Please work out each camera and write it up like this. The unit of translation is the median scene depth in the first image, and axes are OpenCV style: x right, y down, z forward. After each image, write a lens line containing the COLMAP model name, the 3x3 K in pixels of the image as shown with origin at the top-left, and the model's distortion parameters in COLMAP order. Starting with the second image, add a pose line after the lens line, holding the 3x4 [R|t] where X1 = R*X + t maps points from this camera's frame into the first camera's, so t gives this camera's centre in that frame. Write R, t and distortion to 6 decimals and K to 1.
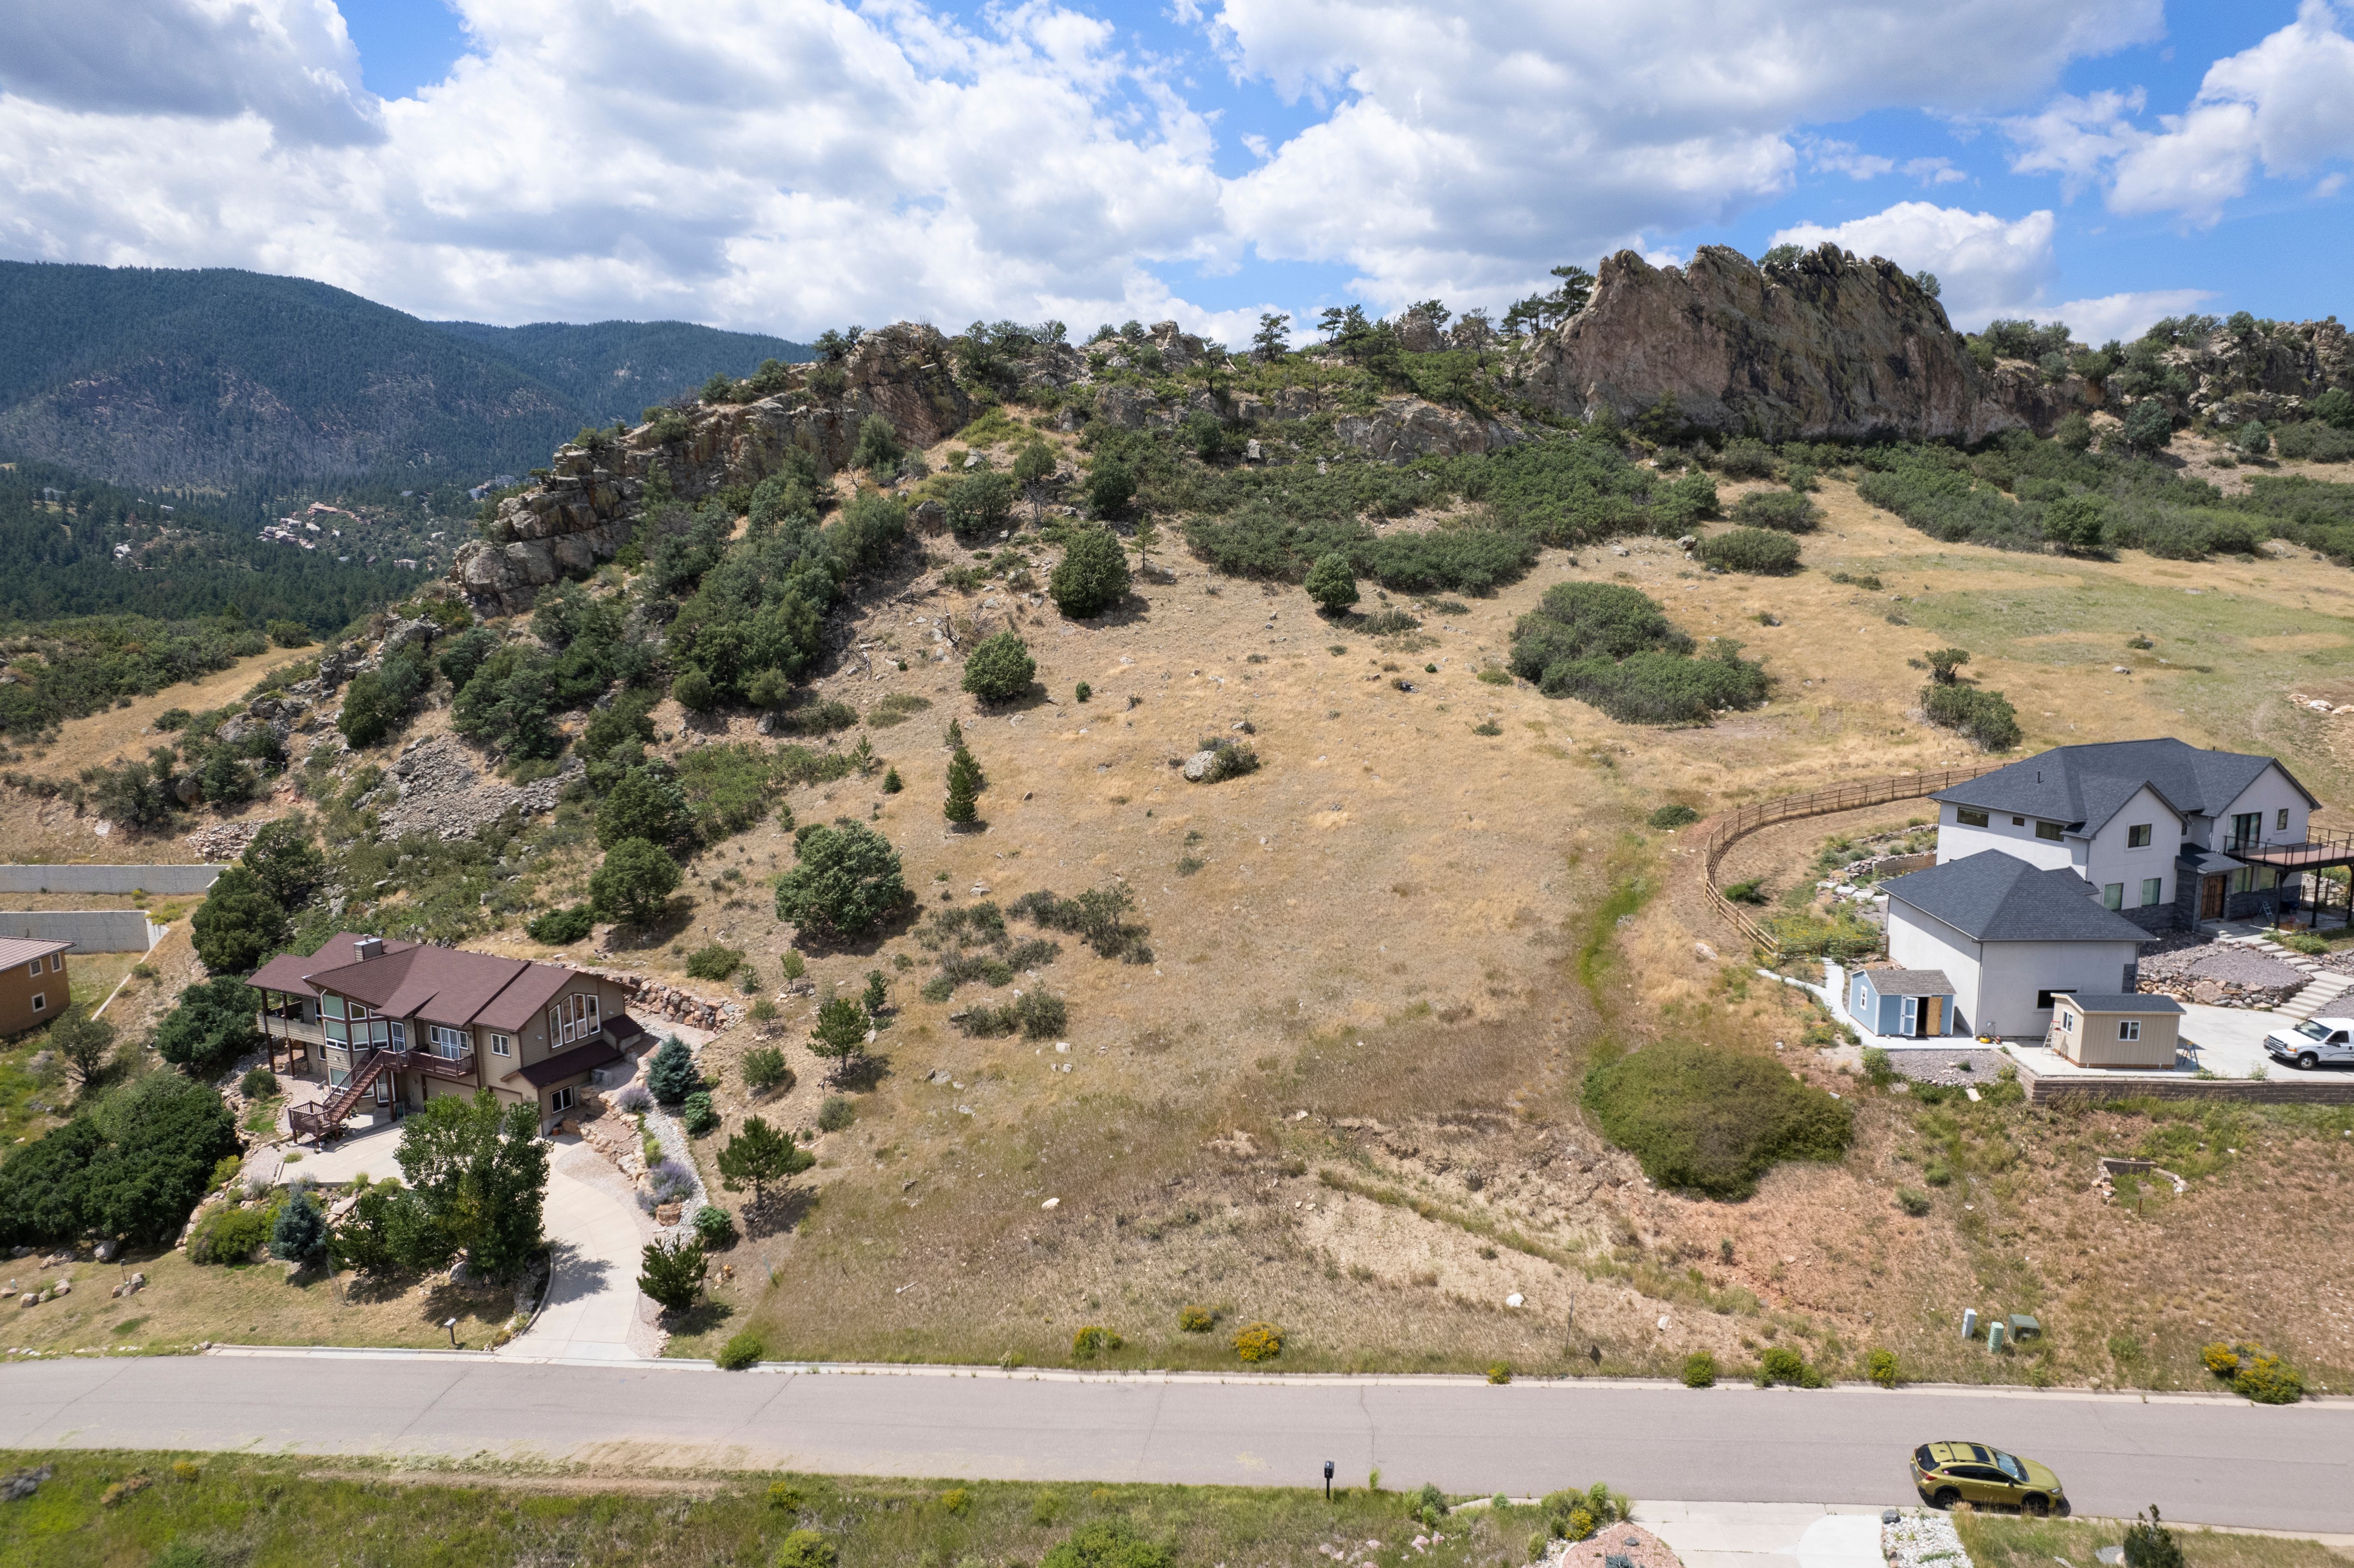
lens RADIAL K [[1579.6, 0, 1181.1], [0, 1579.6, 723.1], [0, 0, 1]] dist [-0.074369, 0.082768]
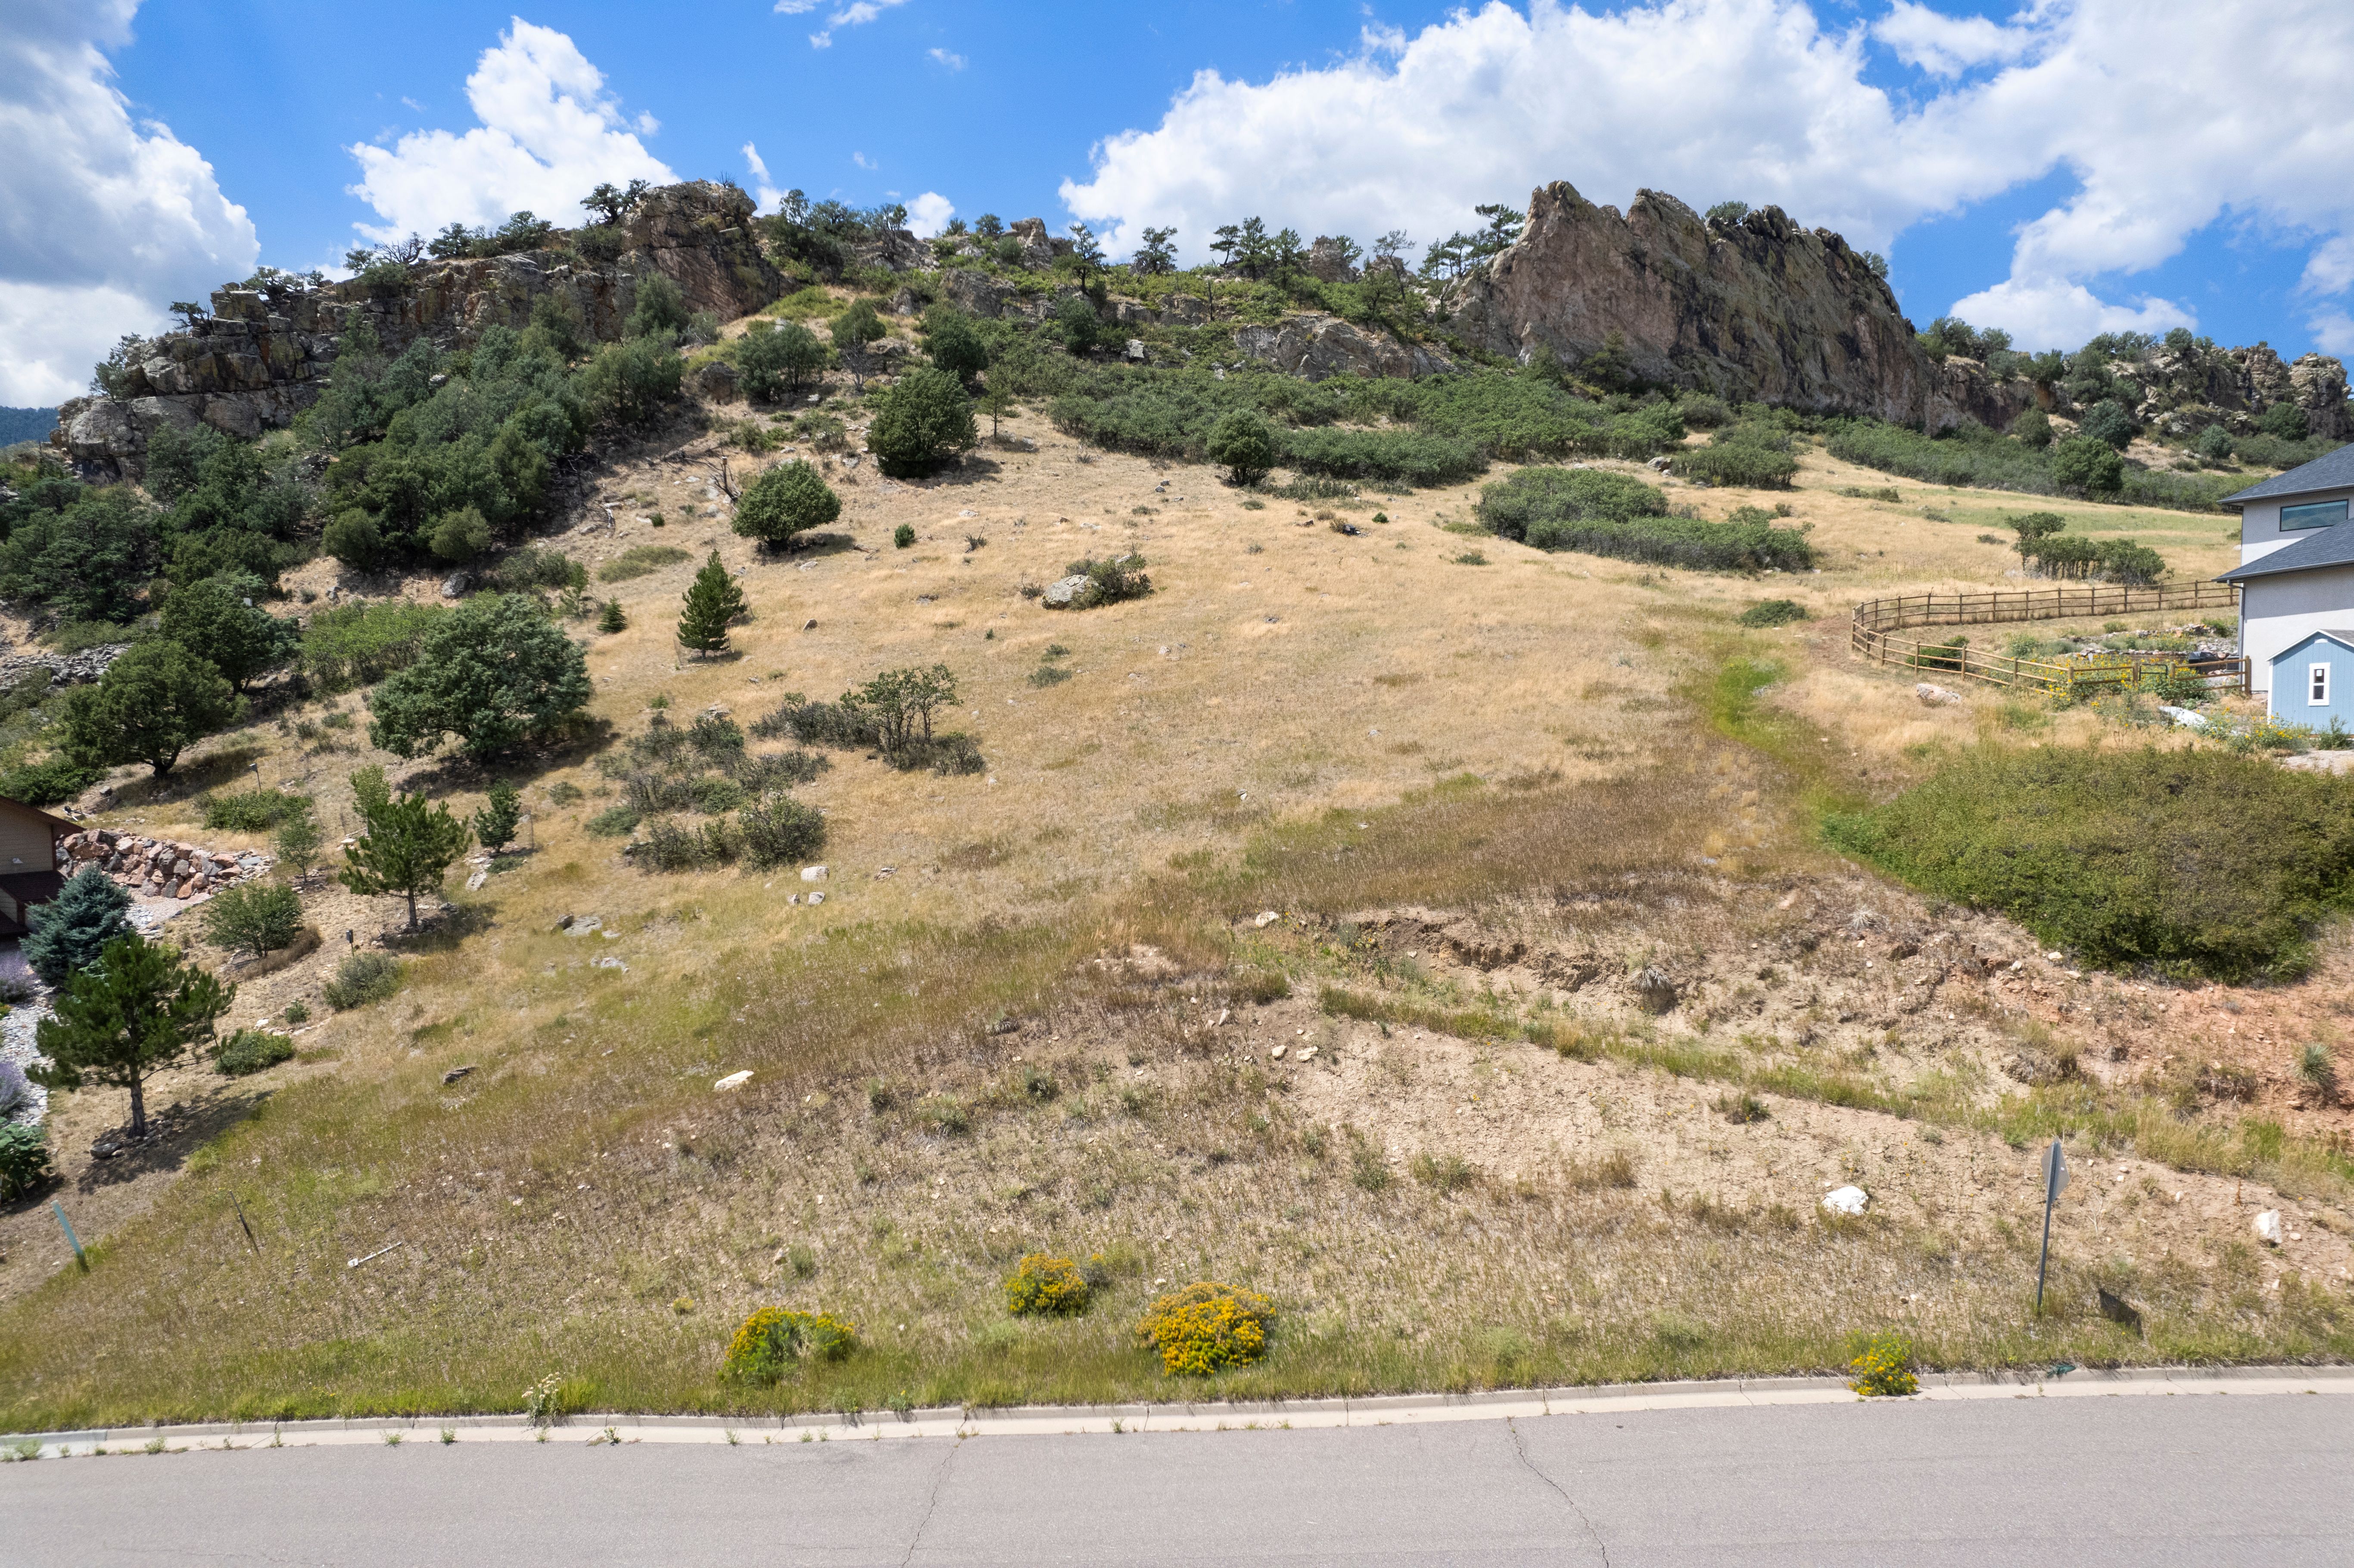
lens RADIAL K [[1514.5, 0, 1181.3], [0, 1514.5, 791.8], [0, 0, 1]] dist [-0.074674, 0.071328]
pose [[0.996346, 0.004200, 0.085300, 0.007000], [0.002285, 0.997122, -0.075785, 0.191350], [-0.085373, 0.075703, 0.993469, 0.408703]]
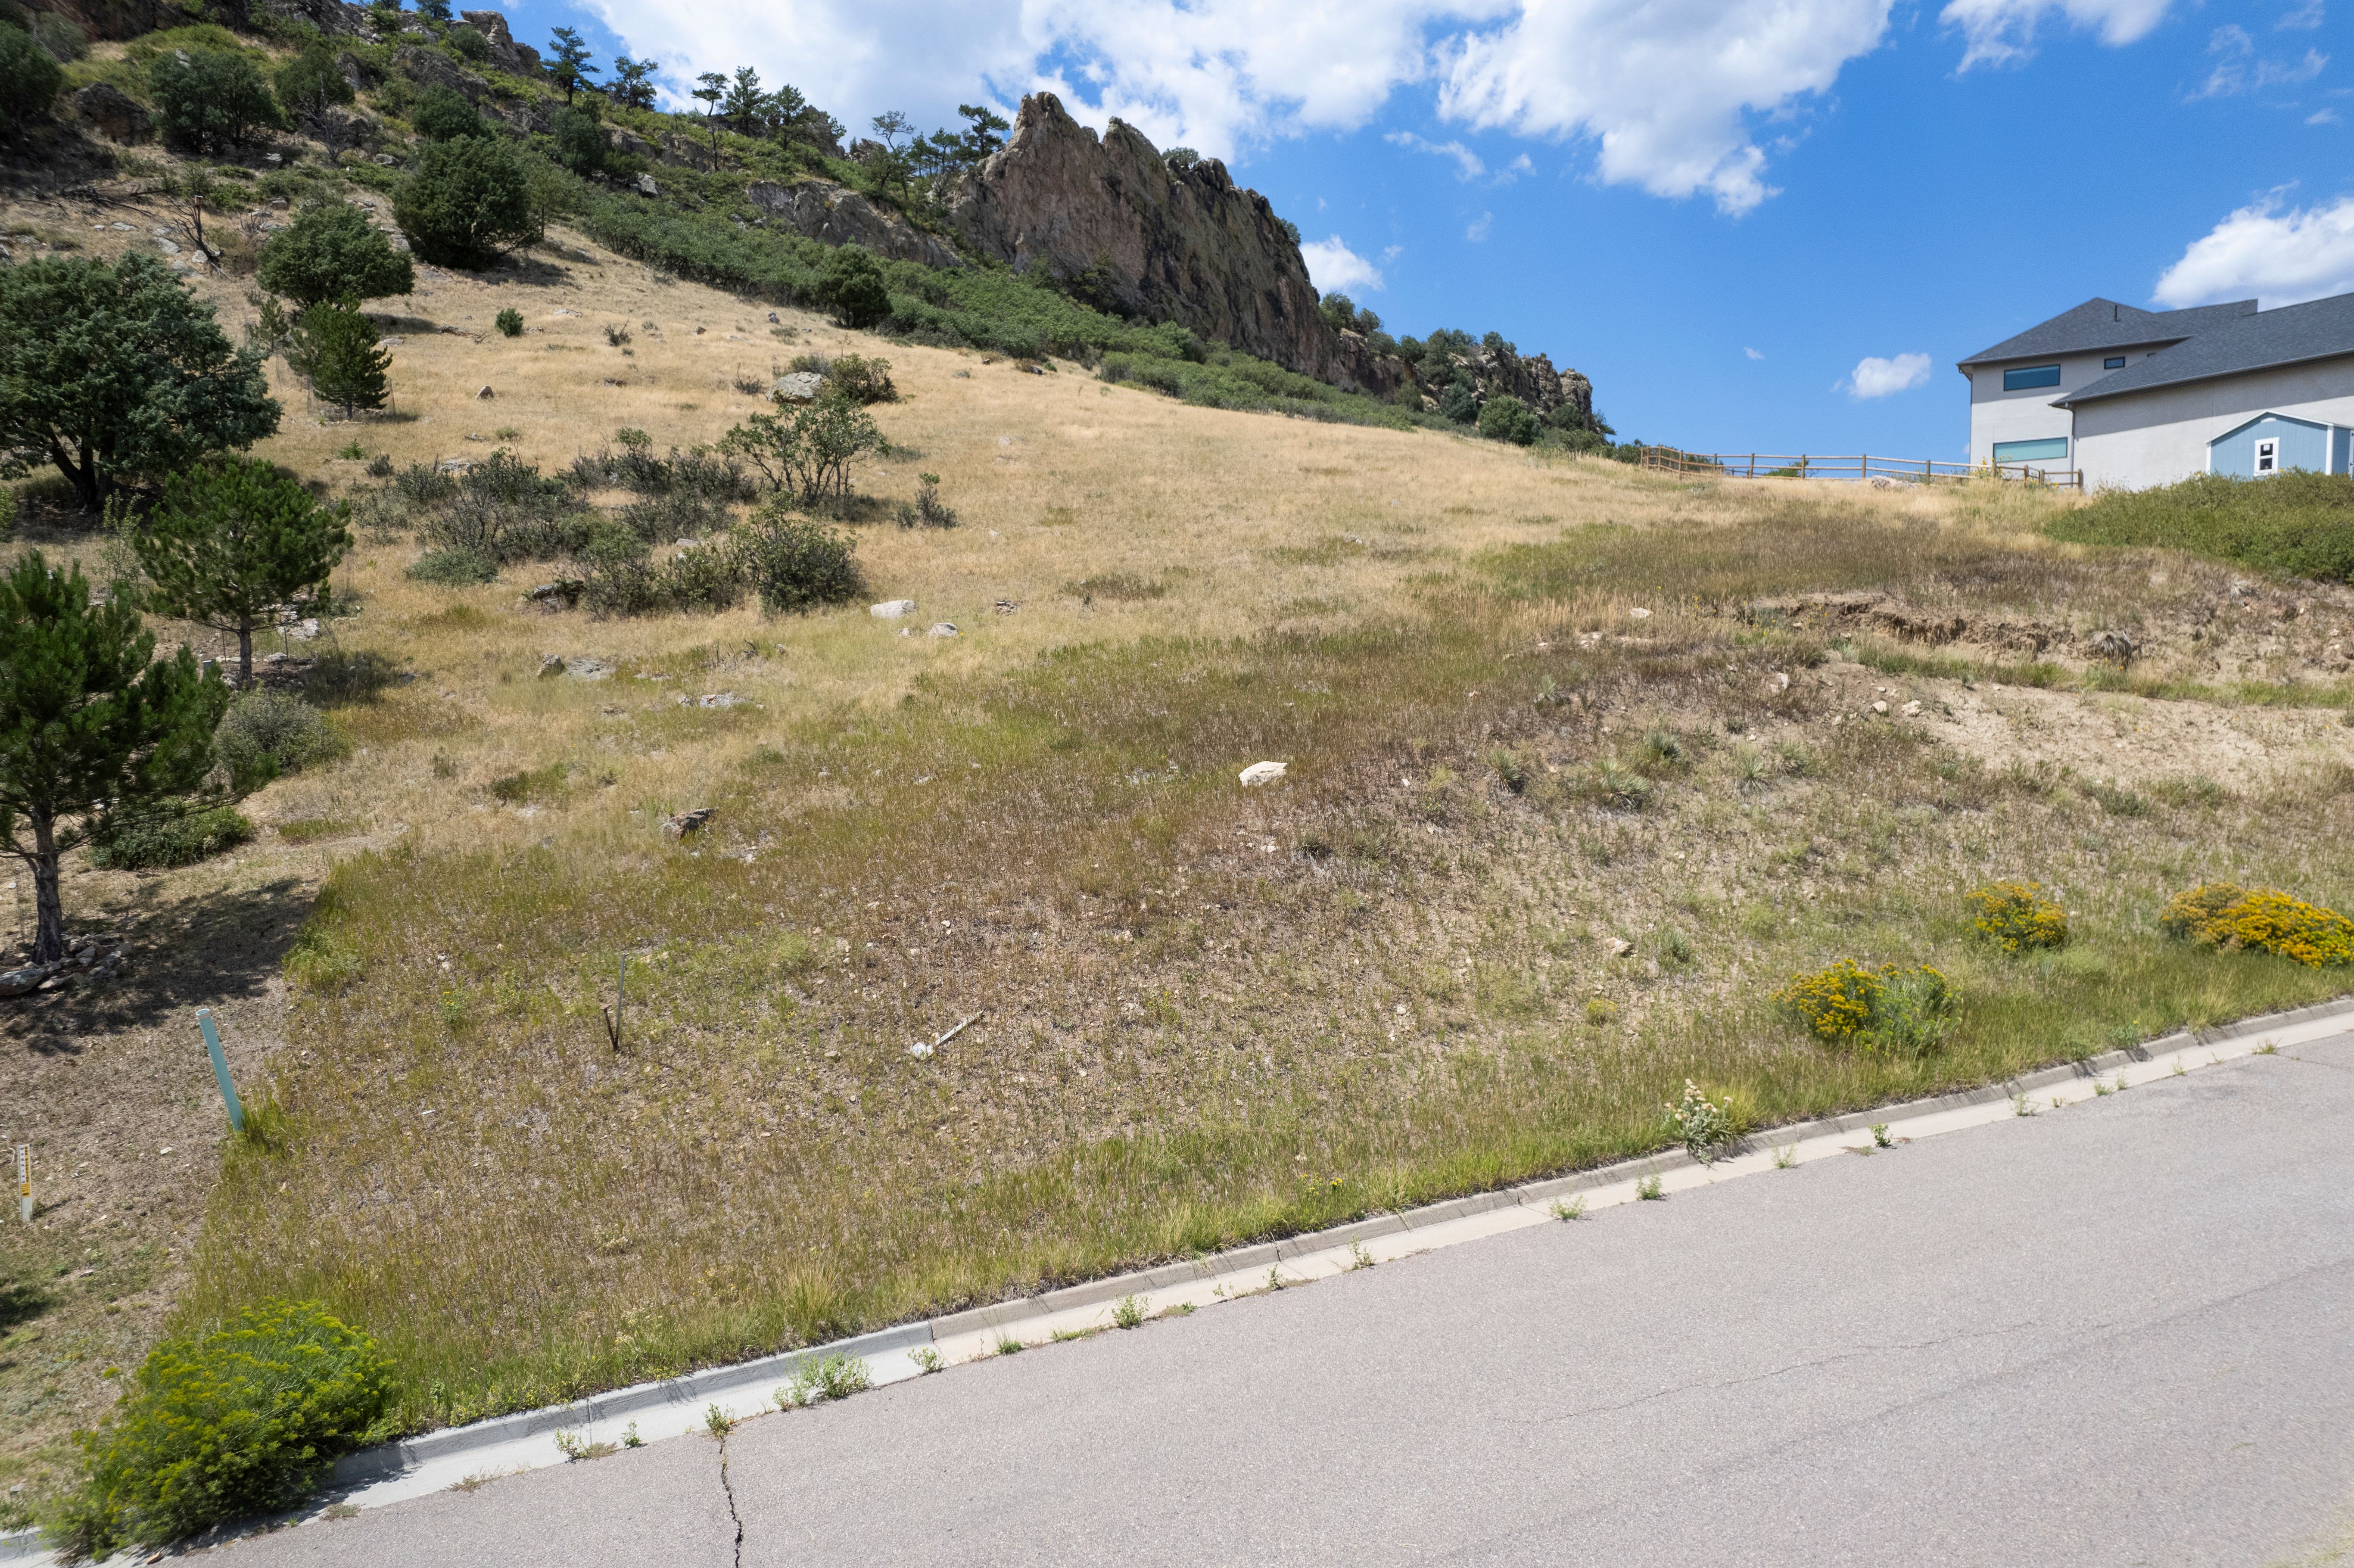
lens RADIAL K [[1529.4, 0, 1177.8], [0, 1529.4, 786.6], [0, 0, 1]] dist [-0.077511, 0.075206]
pose [[0.845012, -0.016104, 0.534505, -0.194794], [0.055923, 0.996727, -0.058380, 0.243837], [-0.531815, 0.079223, 0.843146, 0.562872]]
